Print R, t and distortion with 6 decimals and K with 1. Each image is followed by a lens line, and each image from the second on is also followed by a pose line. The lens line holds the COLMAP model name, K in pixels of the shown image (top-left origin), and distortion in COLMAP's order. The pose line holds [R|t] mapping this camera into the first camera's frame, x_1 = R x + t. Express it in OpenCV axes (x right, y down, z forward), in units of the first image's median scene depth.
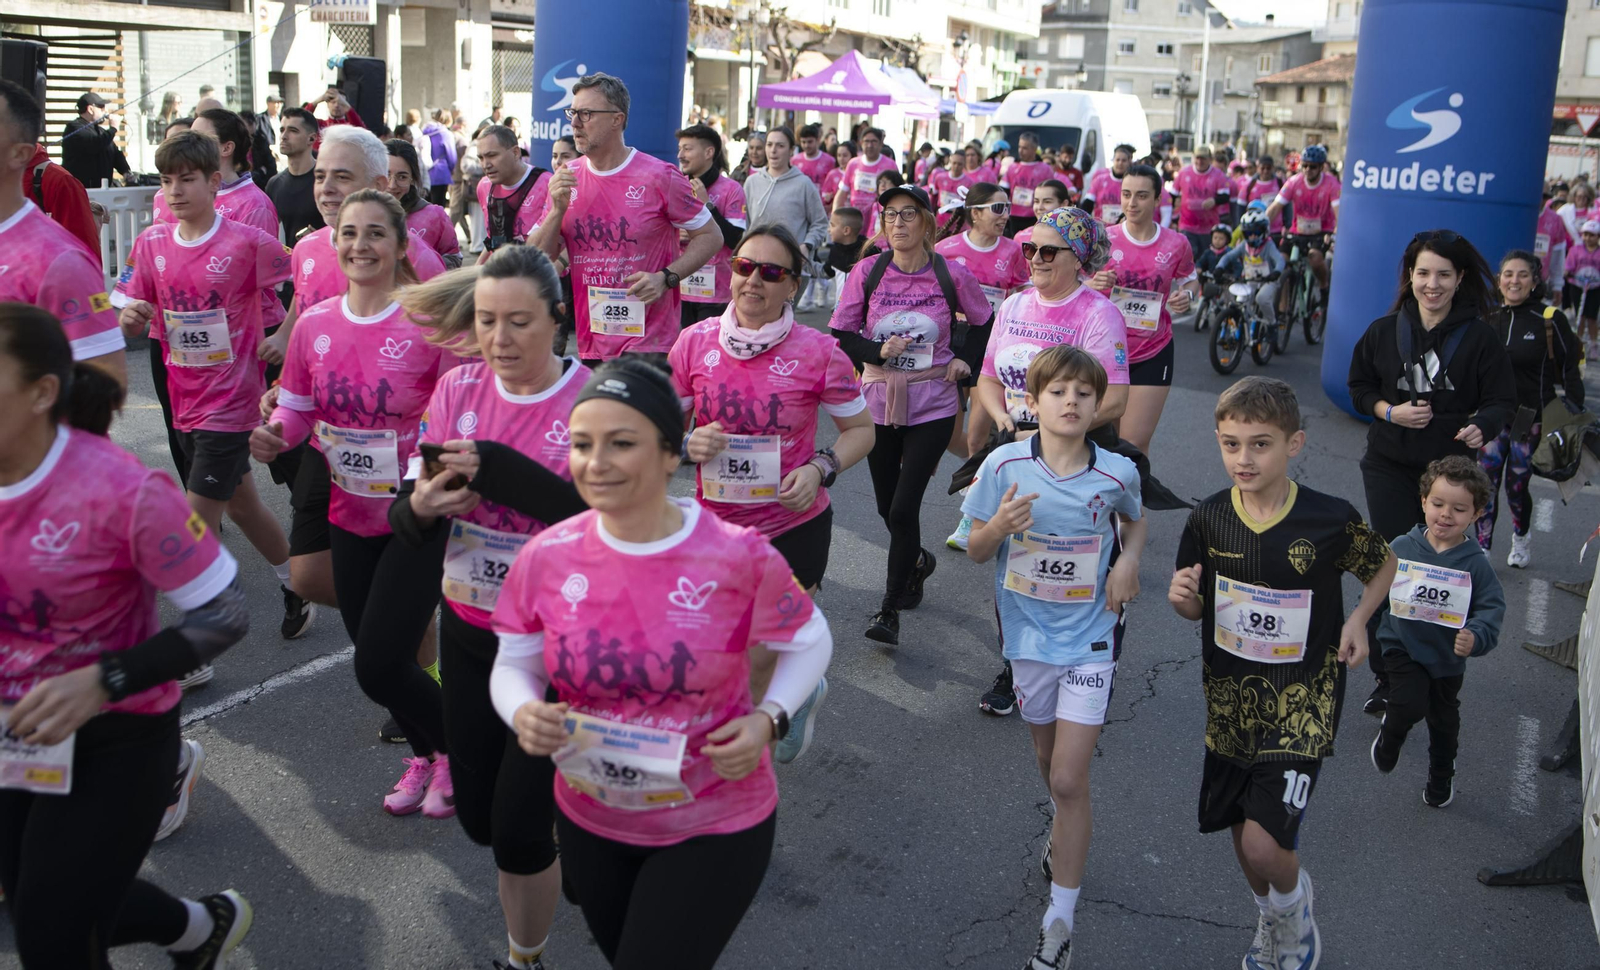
lens RADIAL K [[1466.2, 0, 796.2], [0, 1466.2, 405.4], [0, 0, 1]] dist [-0.104097, 0.092176]
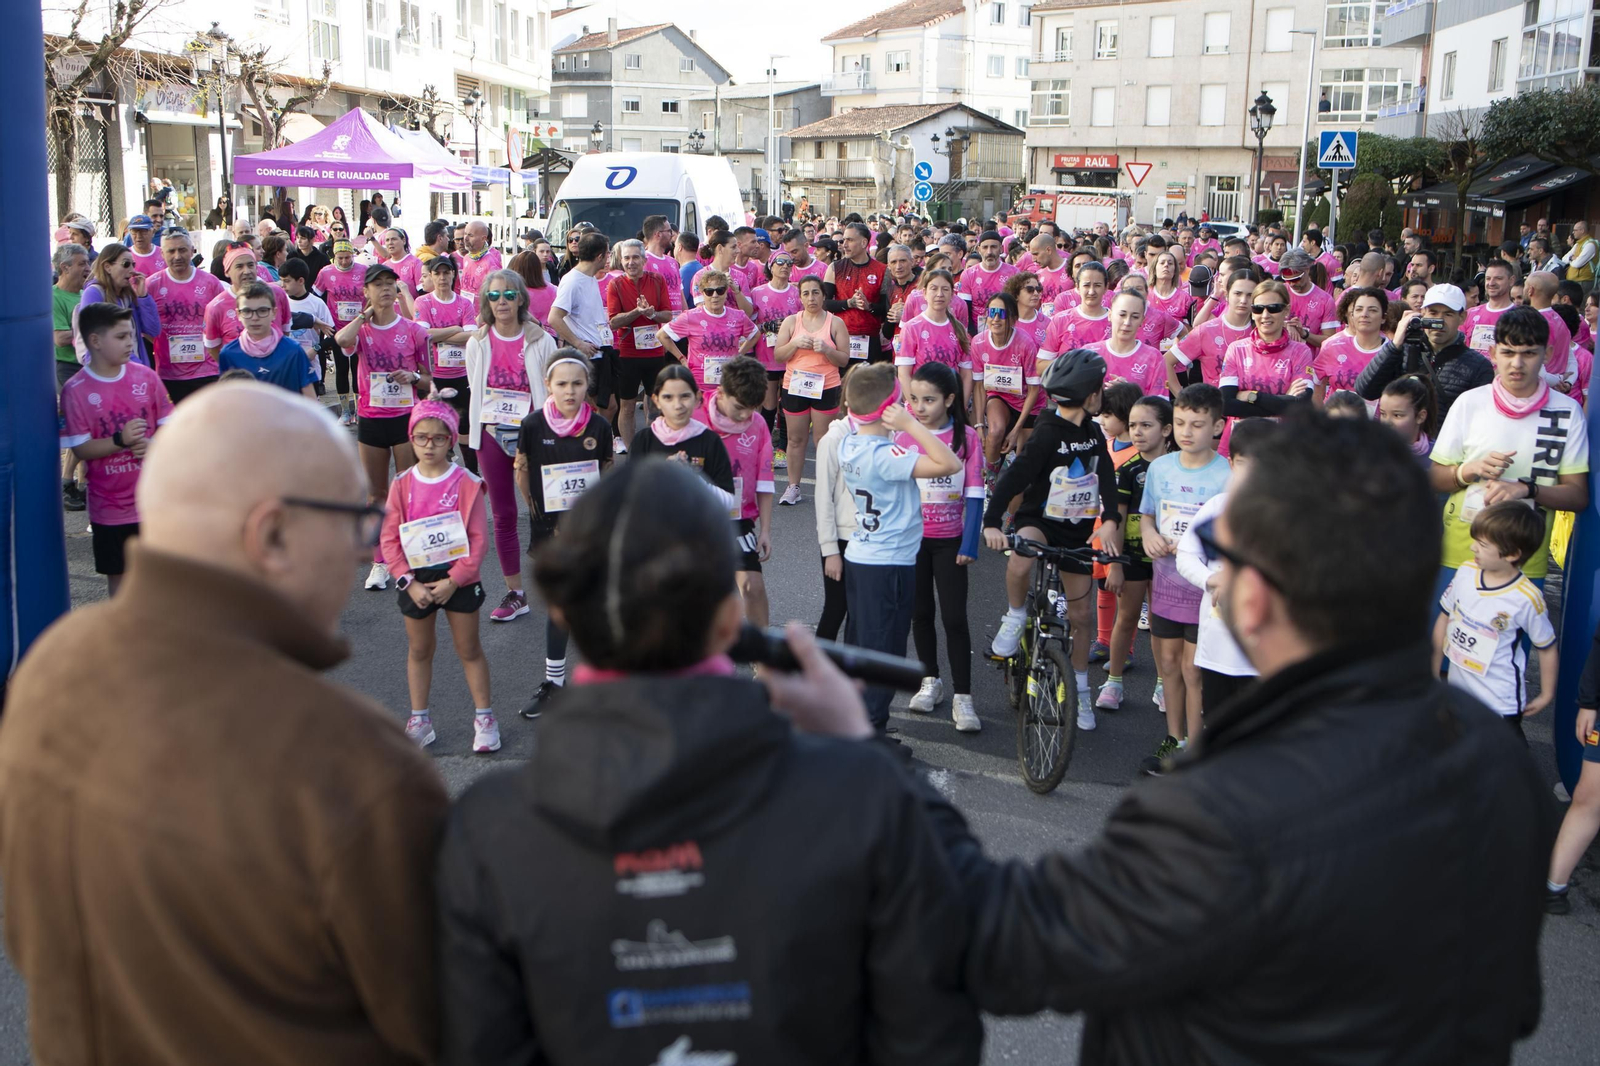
lens RADIAL K [[1432.6, 0, 804.8], [0, 1432.6, 502.3], [0, 0, 1]] dist [-0.099885, 0.081613]
pose [[0.939518, -0.094106, 0.329317, -0.003313], [0.084581, 0.995481, 0.043166, -0.033144], [-0.331891, -0.012702, 0.943232, 0.149964]]
